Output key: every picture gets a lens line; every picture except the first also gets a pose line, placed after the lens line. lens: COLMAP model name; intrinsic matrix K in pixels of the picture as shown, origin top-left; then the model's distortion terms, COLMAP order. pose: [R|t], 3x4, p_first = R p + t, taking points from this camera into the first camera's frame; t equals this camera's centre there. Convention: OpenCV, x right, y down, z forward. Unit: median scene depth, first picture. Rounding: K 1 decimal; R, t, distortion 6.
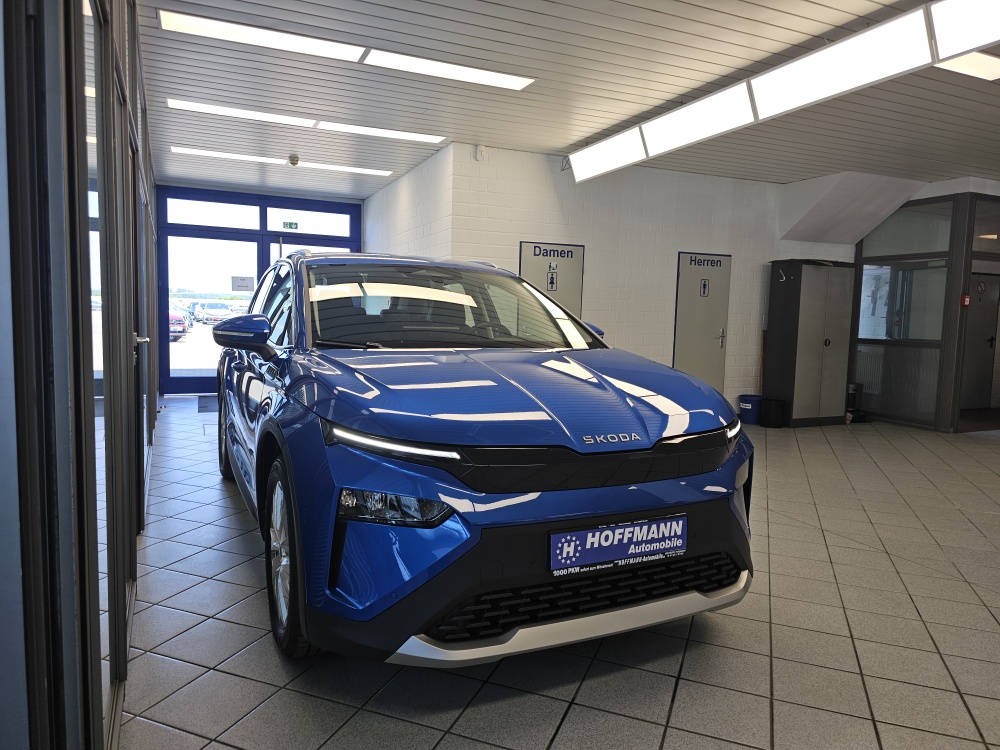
lens RADIAL K [[678.7, 0, 499.2], [0, 678.7, 370.6], [0, 0, 1]] dist [0.080087, -0.099291]
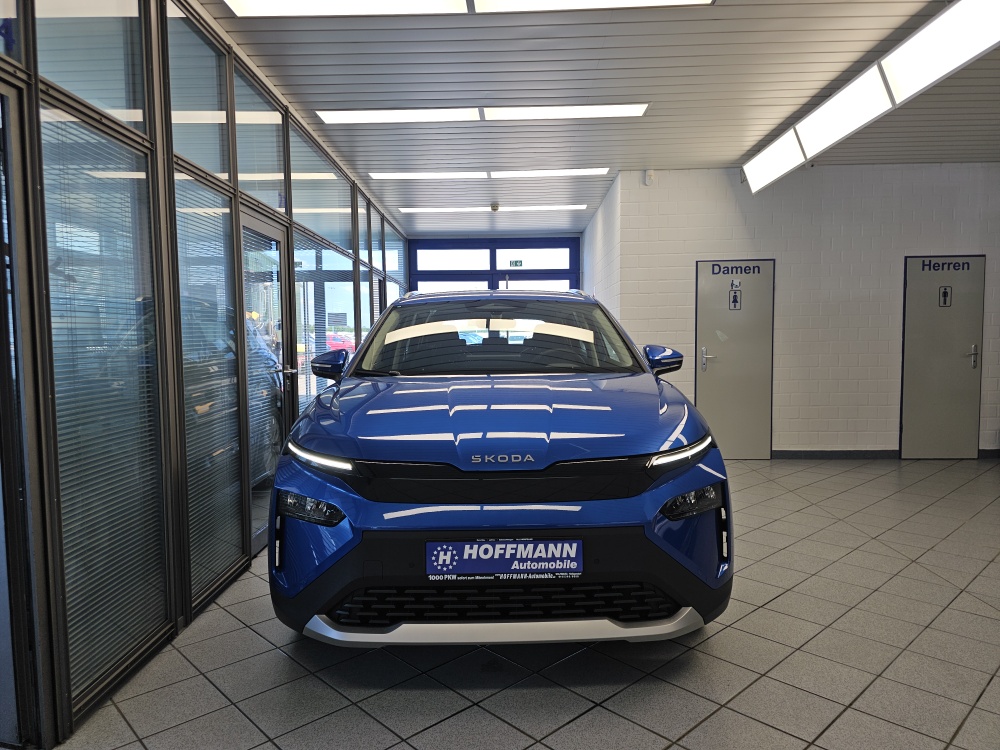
lens RADIAL K [[680.8, 0, 500.0], [0, 680.8, 375.0], [0, 0, 1]] dist [0.050481, -0.068175]
pose [[0.900442, -0.013103, -0.434779, 0.612448], [-0.000082, 0.999541, -0.030293, 0.001699], [0.434977, 0.027313, 0.900027, 0.038372]]
